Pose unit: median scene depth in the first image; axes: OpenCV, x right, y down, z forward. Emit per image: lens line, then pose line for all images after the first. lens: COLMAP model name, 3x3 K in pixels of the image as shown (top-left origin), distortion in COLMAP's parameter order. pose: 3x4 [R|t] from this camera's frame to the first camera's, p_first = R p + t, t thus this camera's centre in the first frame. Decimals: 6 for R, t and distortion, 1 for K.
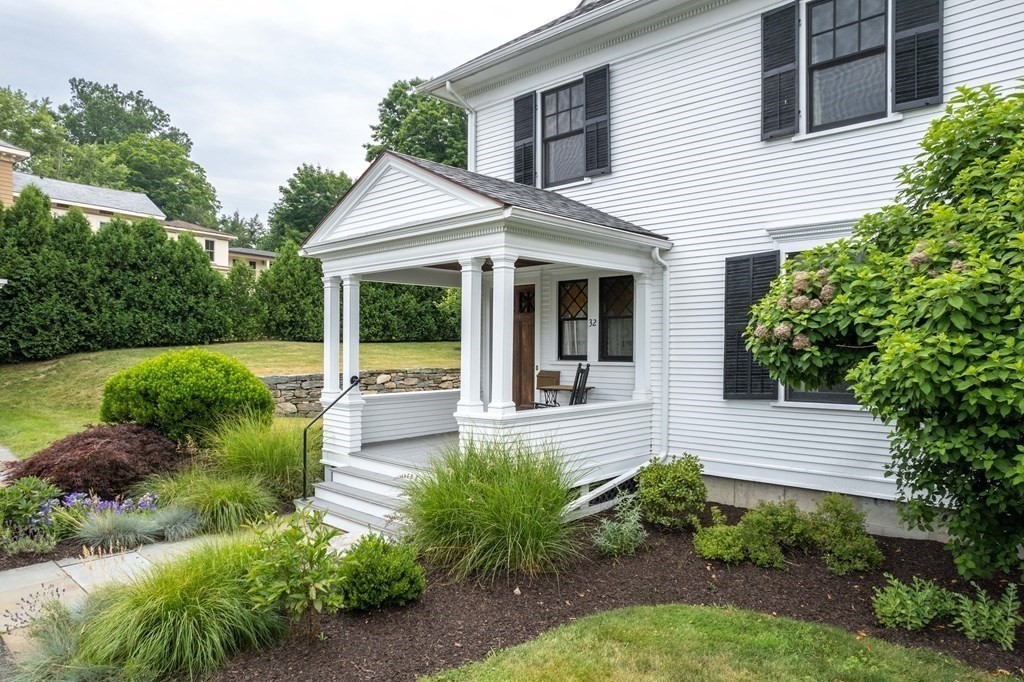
lens RADIAL K [[670.2, 0, 512.0], [0, 670.2, 341.0], [0, 0, 1]] dist [-0.023429, 0.044451]
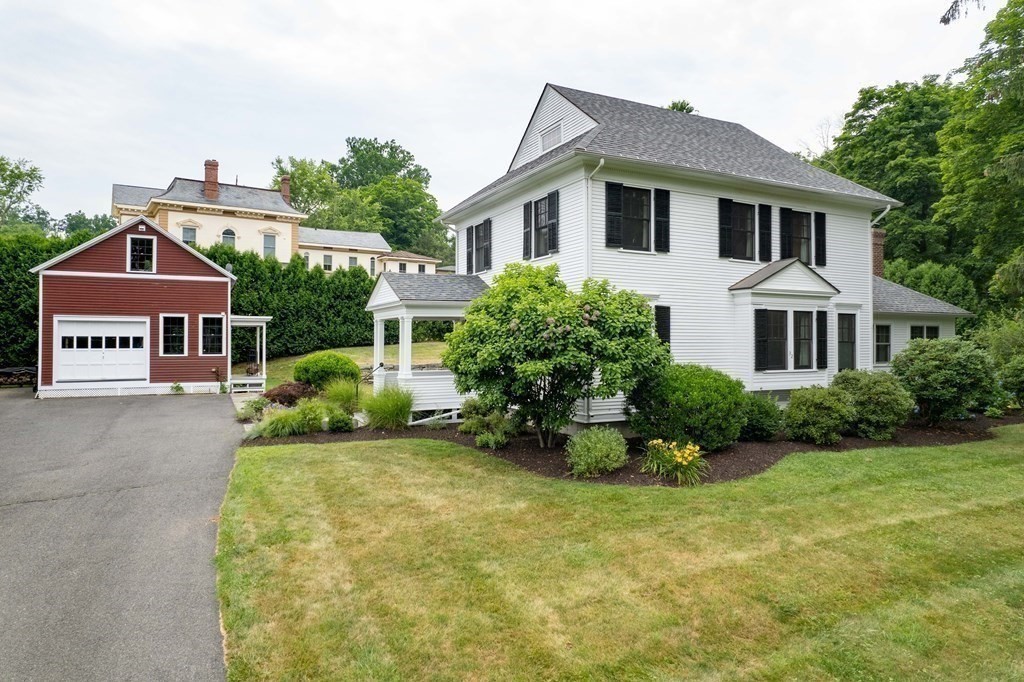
lens RADIAL K [[659.3, 0, 517.2], [0, 659.3, 325.6], [0, 0, 1]] dist [-0.075723, 0.080737]
pose [[0.941301, -0.012139, -0.337351, 0.272294], [0.007271, 0.999850, -0.015689, -0.010552], [0.337491, 0.012315, 0.941248, -0.275204]]
